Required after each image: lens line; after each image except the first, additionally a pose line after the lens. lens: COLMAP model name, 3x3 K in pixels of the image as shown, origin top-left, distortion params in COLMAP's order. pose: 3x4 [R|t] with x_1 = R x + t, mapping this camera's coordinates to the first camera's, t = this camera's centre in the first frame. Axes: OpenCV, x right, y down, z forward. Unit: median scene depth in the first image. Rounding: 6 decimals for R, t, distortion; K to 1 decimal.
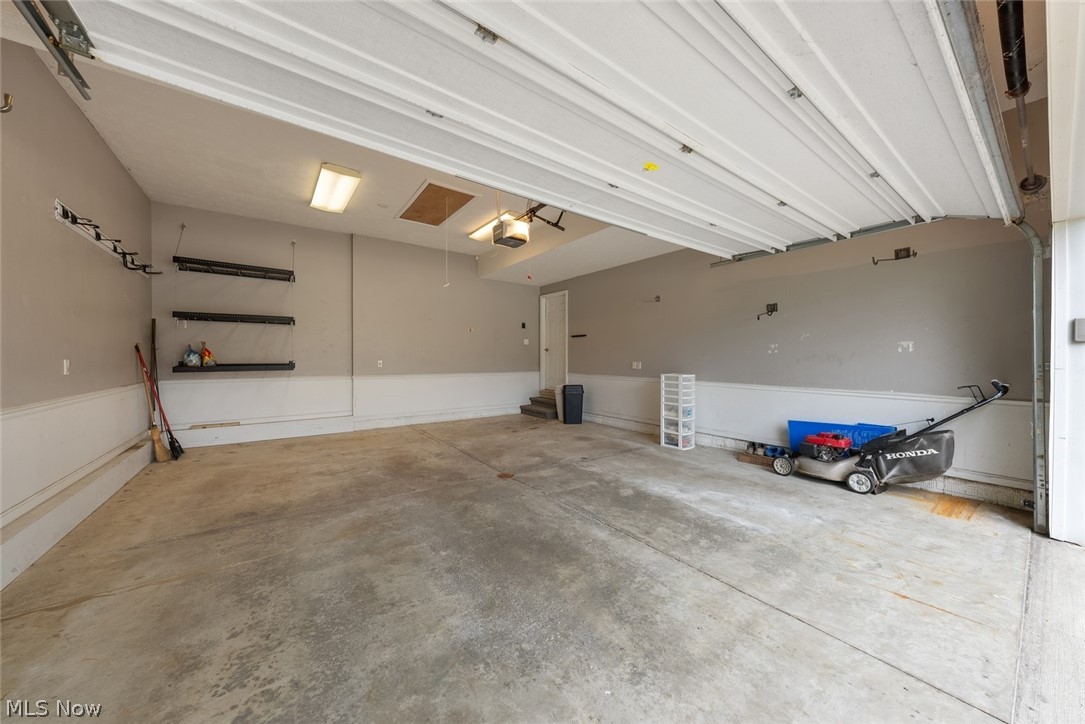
lens RADIAL K [[372.2, 0, 542.5], [0, 372.2, 362.0], [0, 0, 1]] dist [-0.003609, -0.000089]
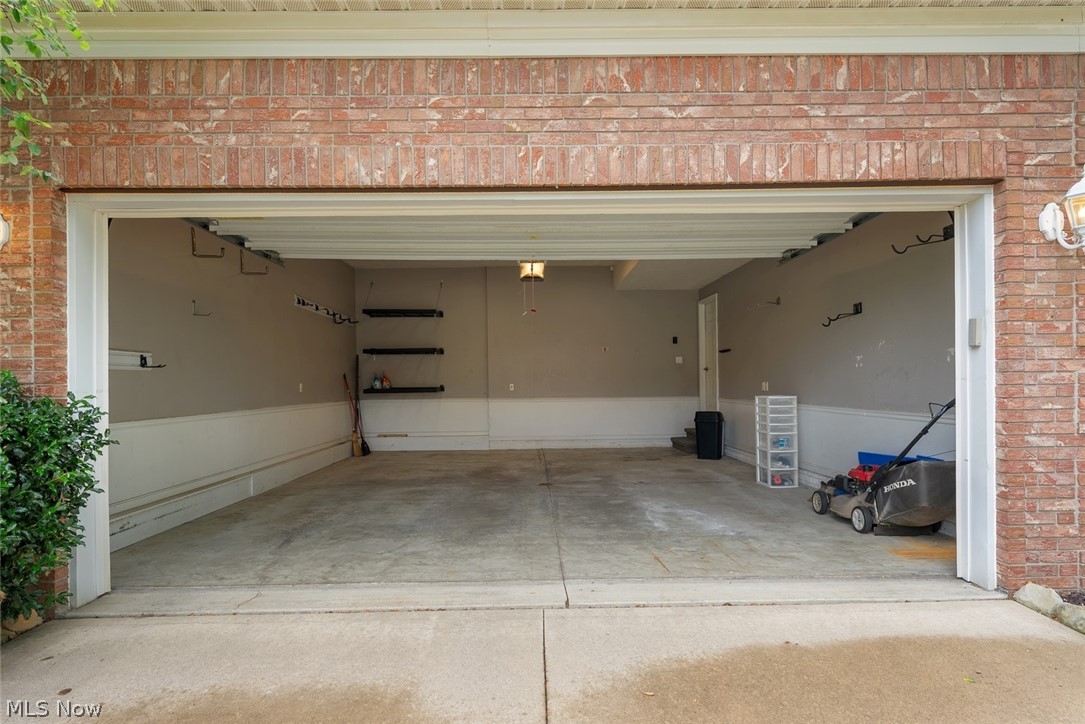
lens RADIAL K [[575.1, 0, 541.7], [0, 575.1, 394.9], [0, 0, 1]] dist [0.003353, 0.000143]
pose [[0.816545, -0.000688, -0.577281, 1.046993], [0.004940, 0.999971, 0.005795, 0.032604], [0.577260, -0.007584, 0.816525, -0.491690]]
